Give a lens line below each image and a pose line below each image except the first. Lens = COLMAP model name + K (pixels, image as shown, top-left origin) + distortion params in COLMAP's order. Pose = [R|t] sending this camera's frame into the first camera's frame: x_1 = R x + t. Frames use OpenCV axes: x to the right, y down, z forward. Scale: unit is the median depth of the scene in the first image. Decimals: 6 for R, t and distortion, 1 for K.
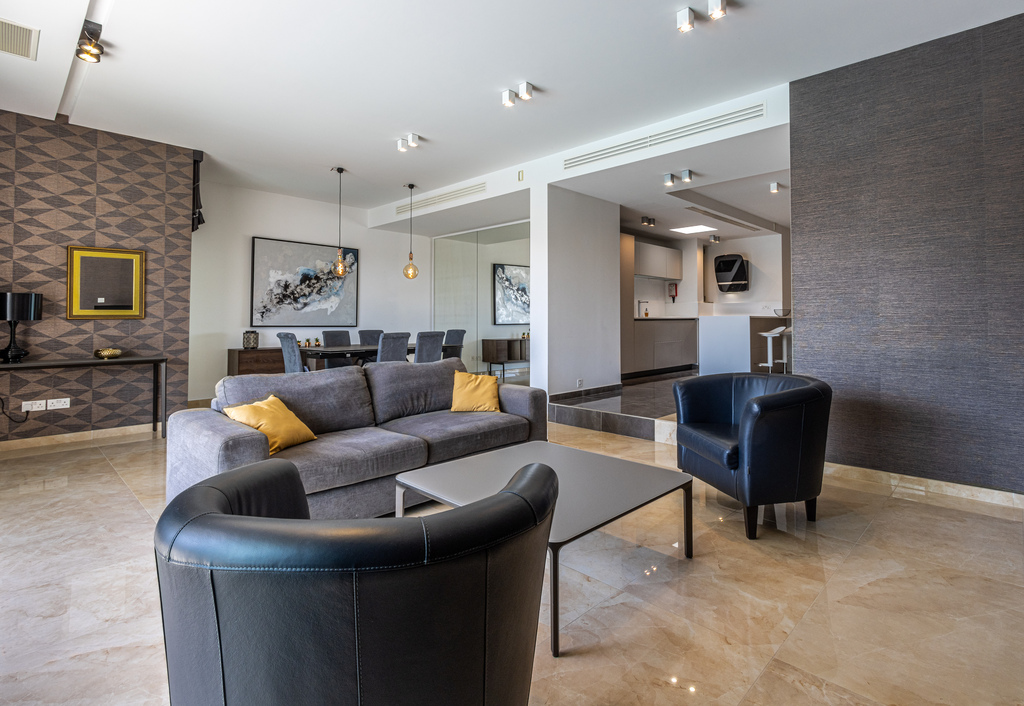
lens RADIAL K [[502.4, 0, 524.3], [0, 502.4, 309.1], [0, 0, 1]] dist [0.001277, -0.001591]
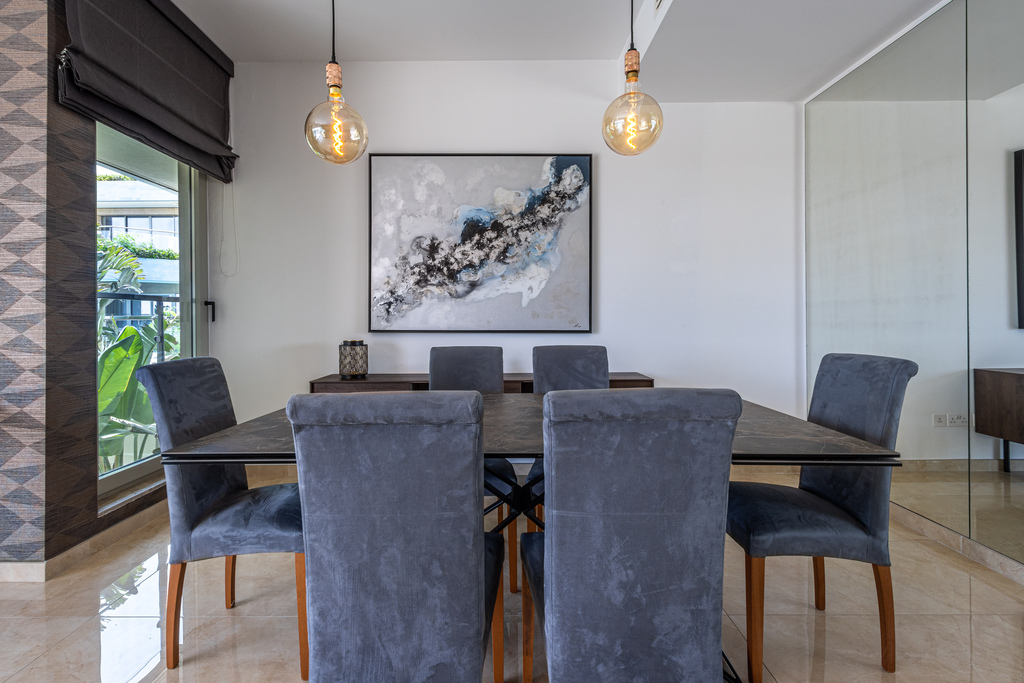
lens RADIAL K [[476.3, 0, 517.1], [0, 476.3, 320.0], [0, 0, 1]] dist [0.007479, -0.001859]
pose [[0.693200, -0.001323, -0.720745, -0.121431], [0.022164, 0.999565, 0.019483, 0.022020], [0.720405, -0.029480, 0.692927, 1.020016]]
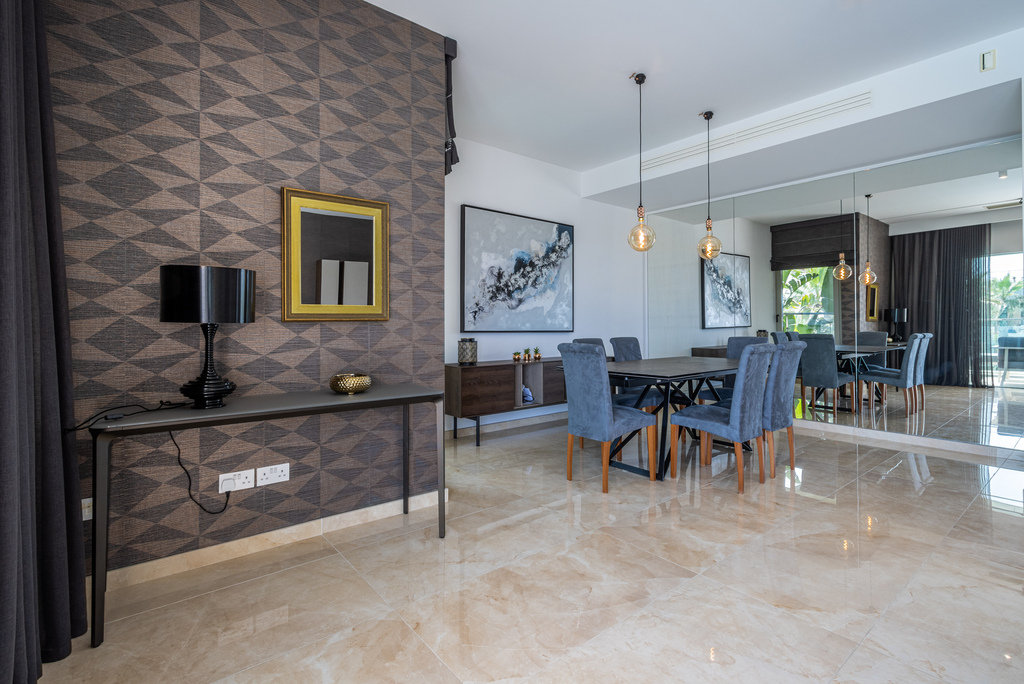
lens RADIAL K [[476.3, 0, 492.3], [0, 476.3, 322.5], [0, 0, 1]] dist [0.007479, -0.001859]
pose [[0.989928, -0.000445, -0.141574, -0.536608], [0.003370, 0.999786, 0.020427, 0.010243], [0.141534, -0.020698, 0.989717, 0.453219]]
